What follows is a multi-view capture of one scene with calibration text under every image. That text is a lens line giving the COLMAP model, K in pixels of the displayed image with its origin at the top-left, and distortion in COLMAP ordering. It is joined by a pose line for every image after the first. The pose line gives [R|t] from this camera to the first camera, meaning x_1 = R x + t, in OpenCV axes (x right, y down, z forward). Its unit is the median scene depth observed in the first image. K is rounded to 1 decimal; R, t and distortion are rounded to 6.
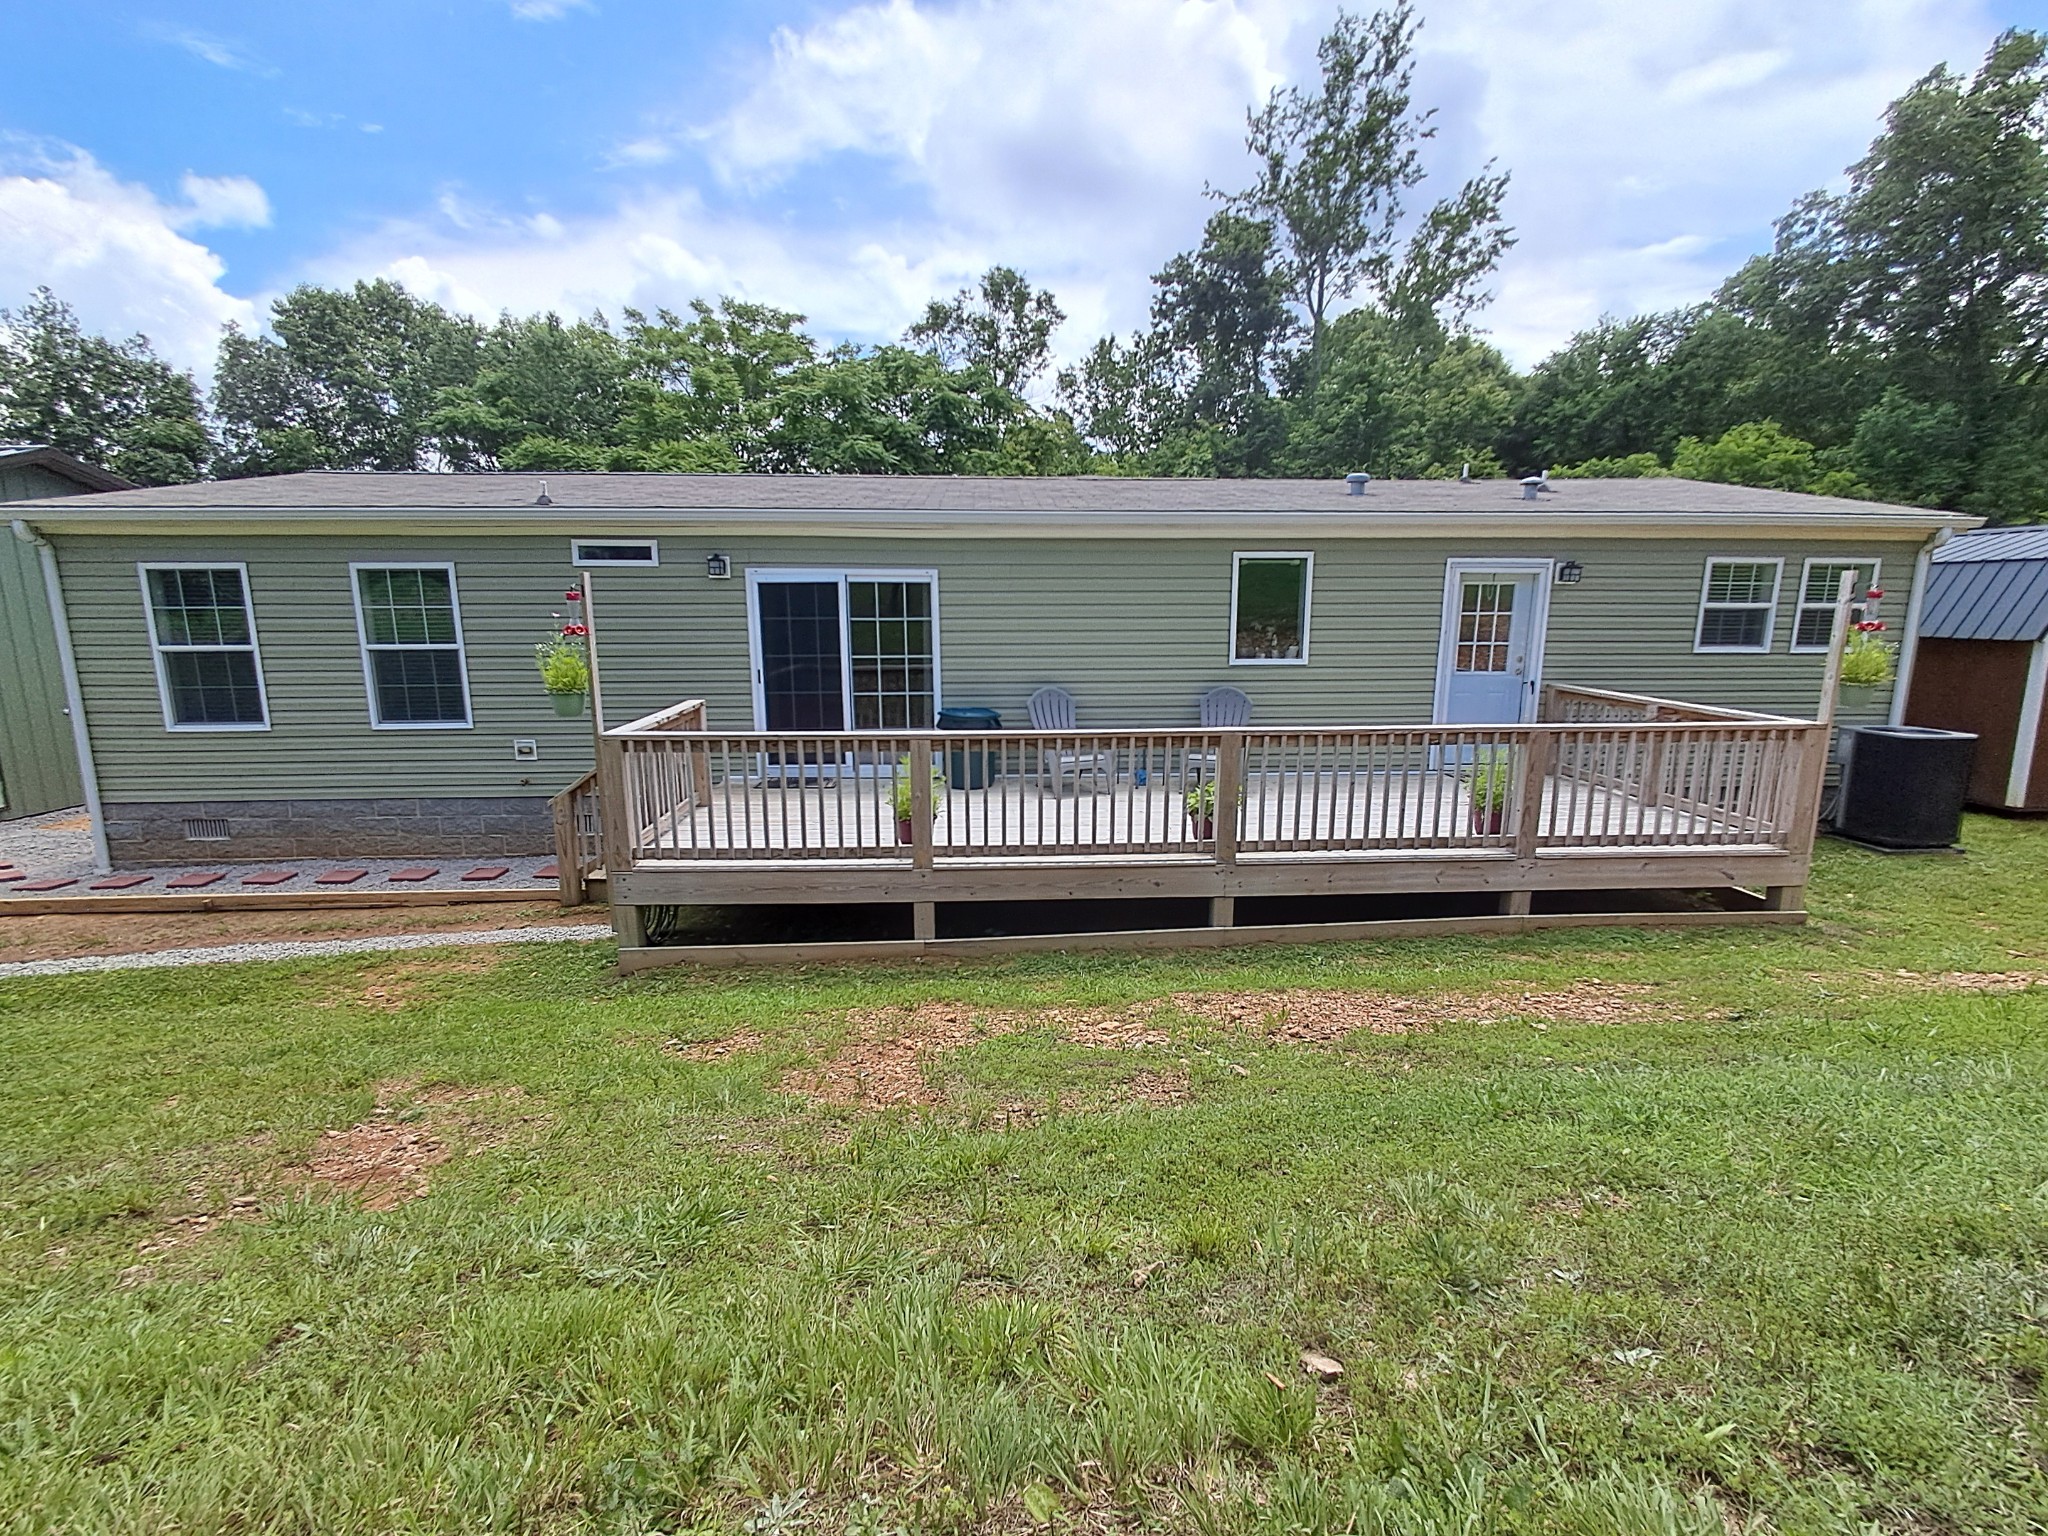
lens RADIAL K [[926.9, 0, 1028.5], [0, 926.9, 769.3], [0, 0, 1]] dist [0.006785, -0.000523]
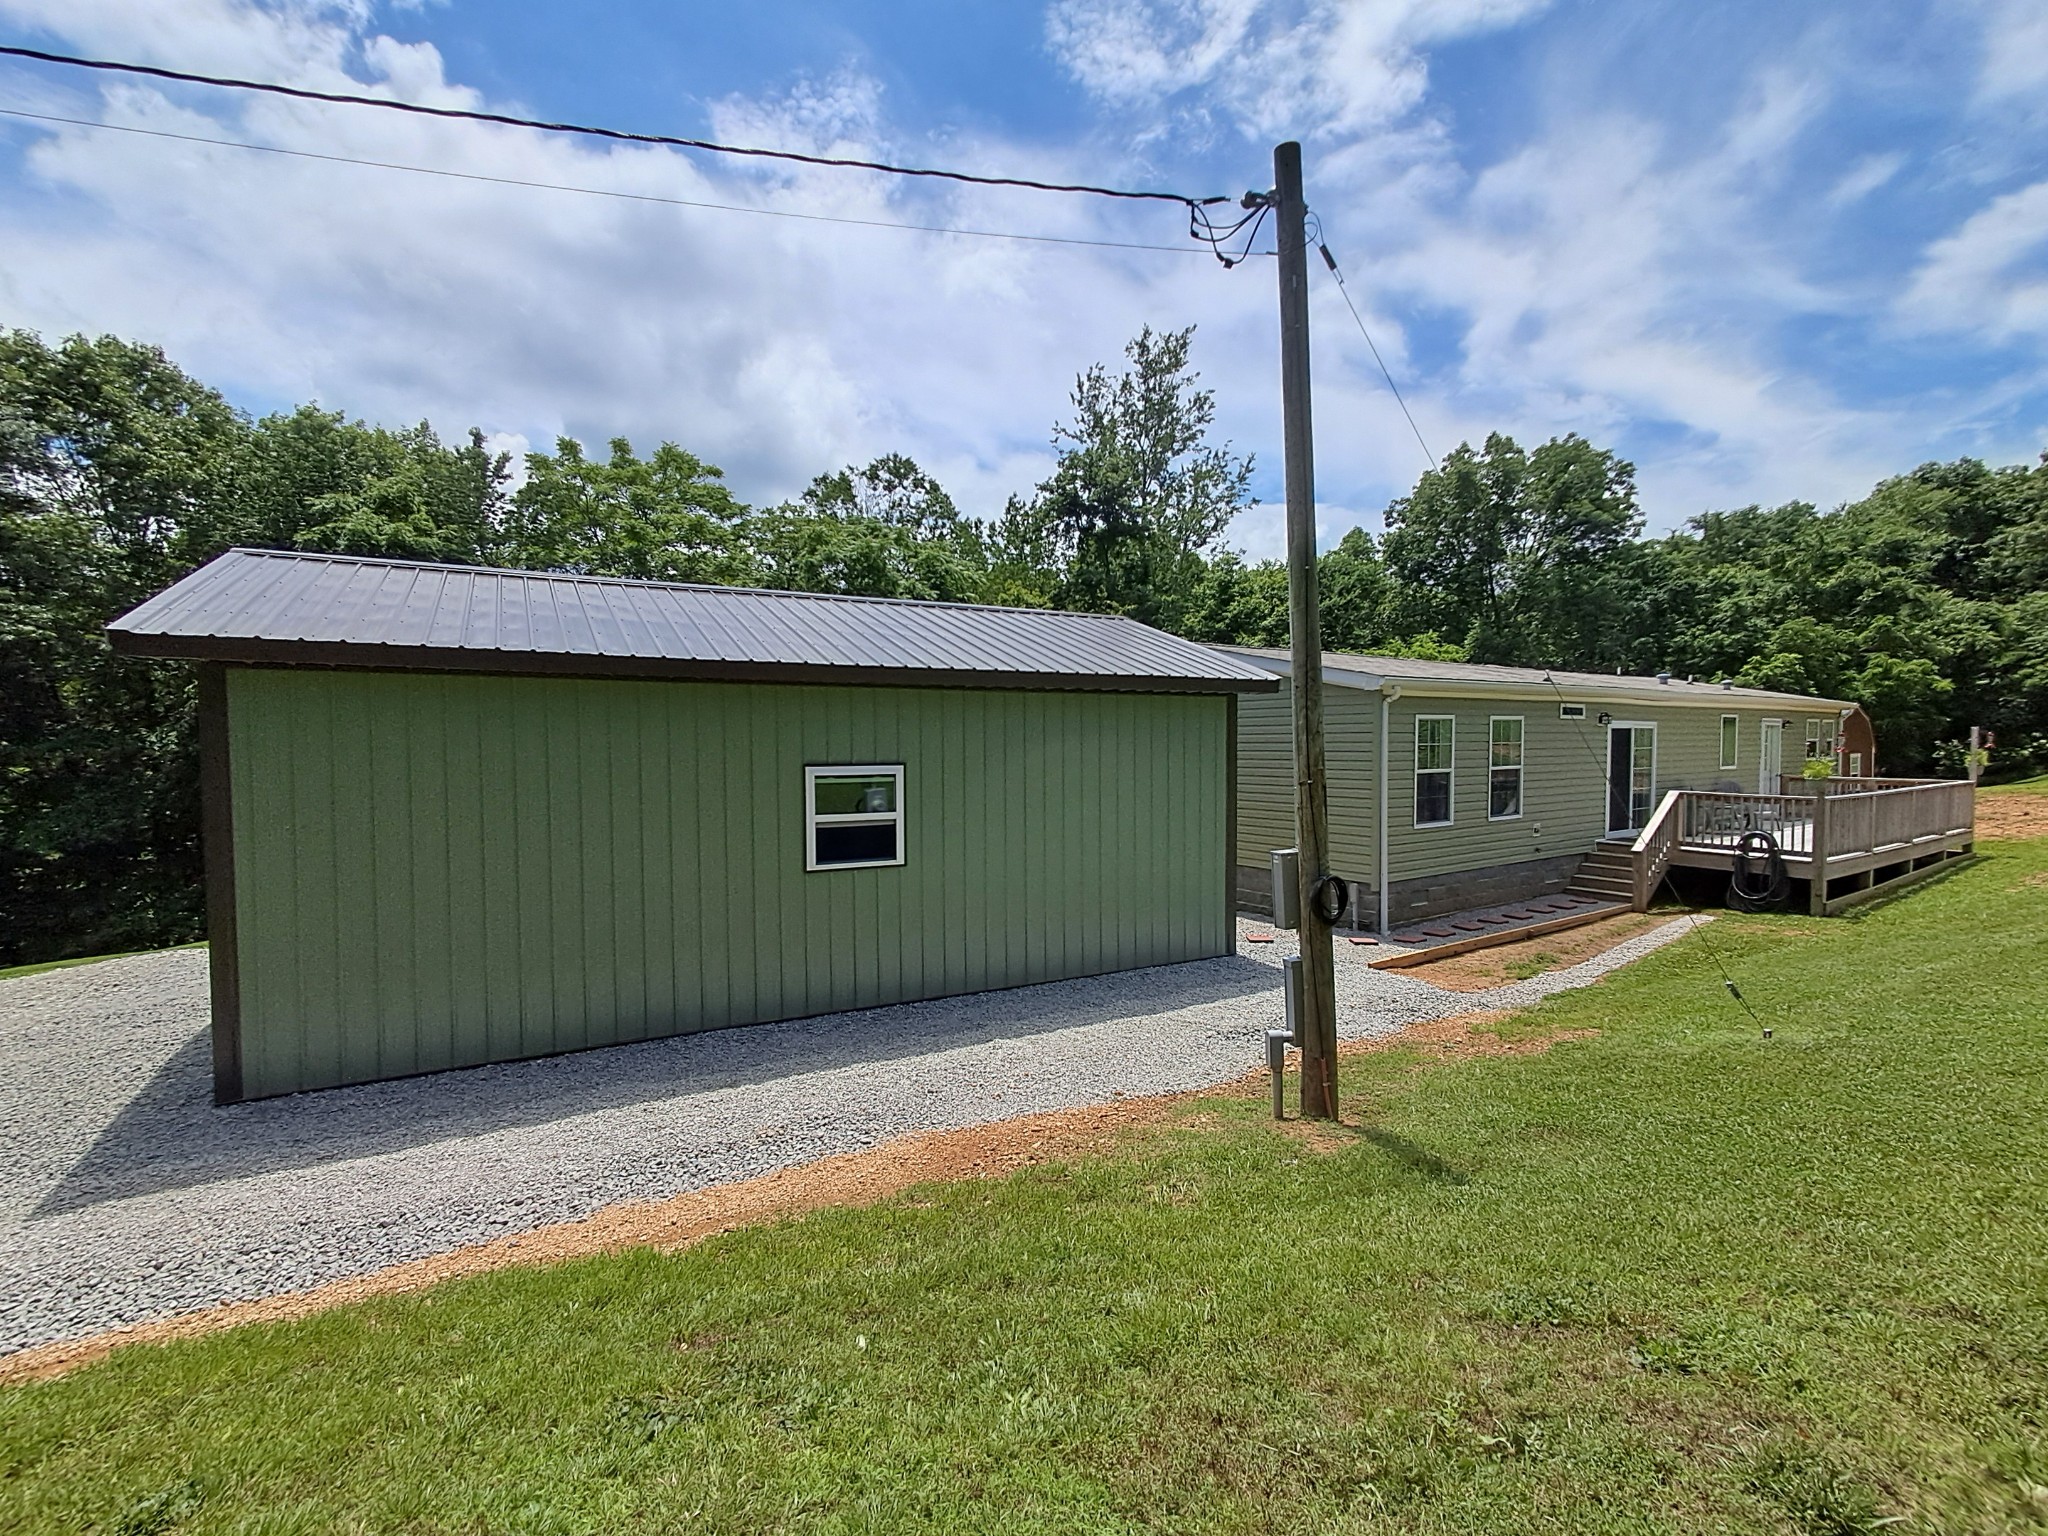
lens RADIAL K [[926.9, 0, 1028.5], [0, 926.9, 769.3], [0, 0, 1]] dist [0.006785, -0.000523]
pose [[0.858380, -0.021424, 0.512567, -2.429711], [0.101045, 0.986616, -0.127980, -0.009433], [-0.502965, 0.161648, 0.849056, 0.070388]]
